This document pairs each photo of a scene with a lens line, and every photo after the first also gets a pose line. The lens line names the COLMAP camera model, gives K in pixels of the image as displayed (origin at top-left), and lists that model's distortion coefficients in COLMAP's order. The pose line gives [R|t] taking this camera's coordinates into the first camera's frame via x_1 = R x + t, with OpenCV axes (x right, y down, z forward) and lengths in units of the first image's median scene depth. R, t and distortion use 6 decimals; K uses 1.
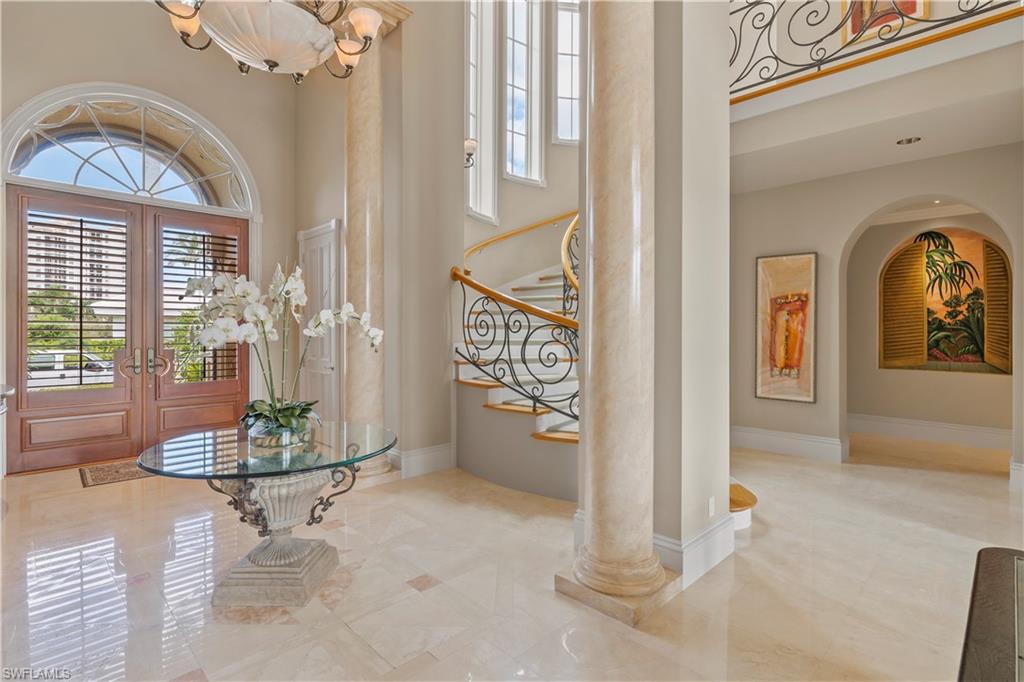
lens RADIAL K [[495.1, 0, 512.9], [0, 495.1, 333.7], [0, 0, 1]] dist [-0.005258, -0.000292]
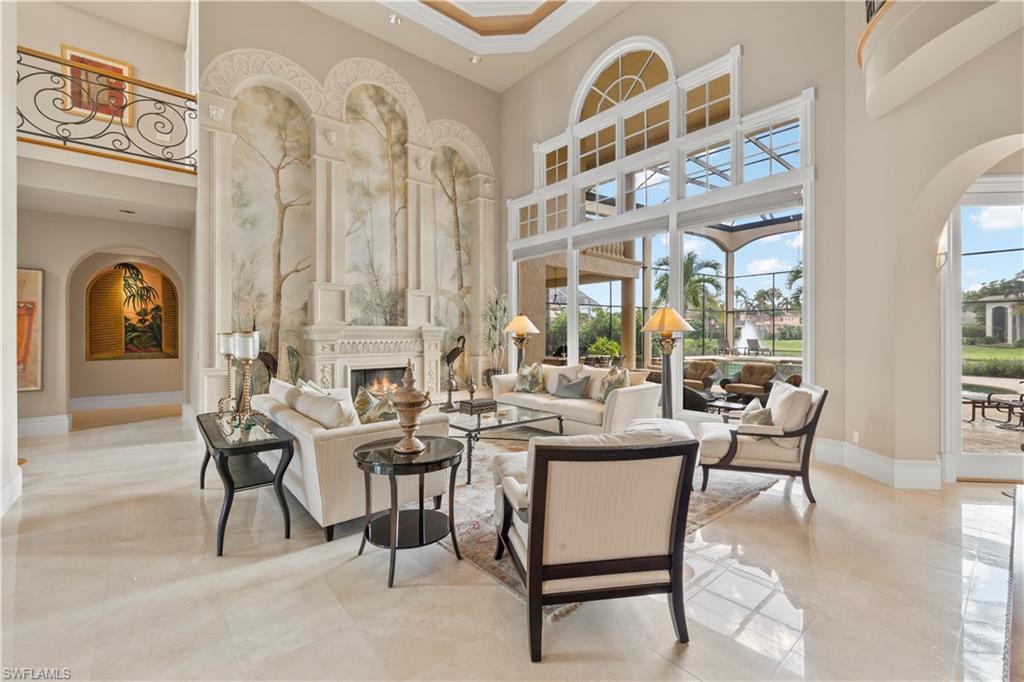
lens RADIAL K [[434.8, 0, 513.7], [0, 434.8, 332.9], [0, 0, 1]] dist [0.002912, 0.000304]
pose [[0.086529, -0.003728, 0.996242, -0.336969], [0.004001, 0.999986, 0.003394, -0.002950], [-0.996241, 0.003692, 0.086543, -0.245548]]
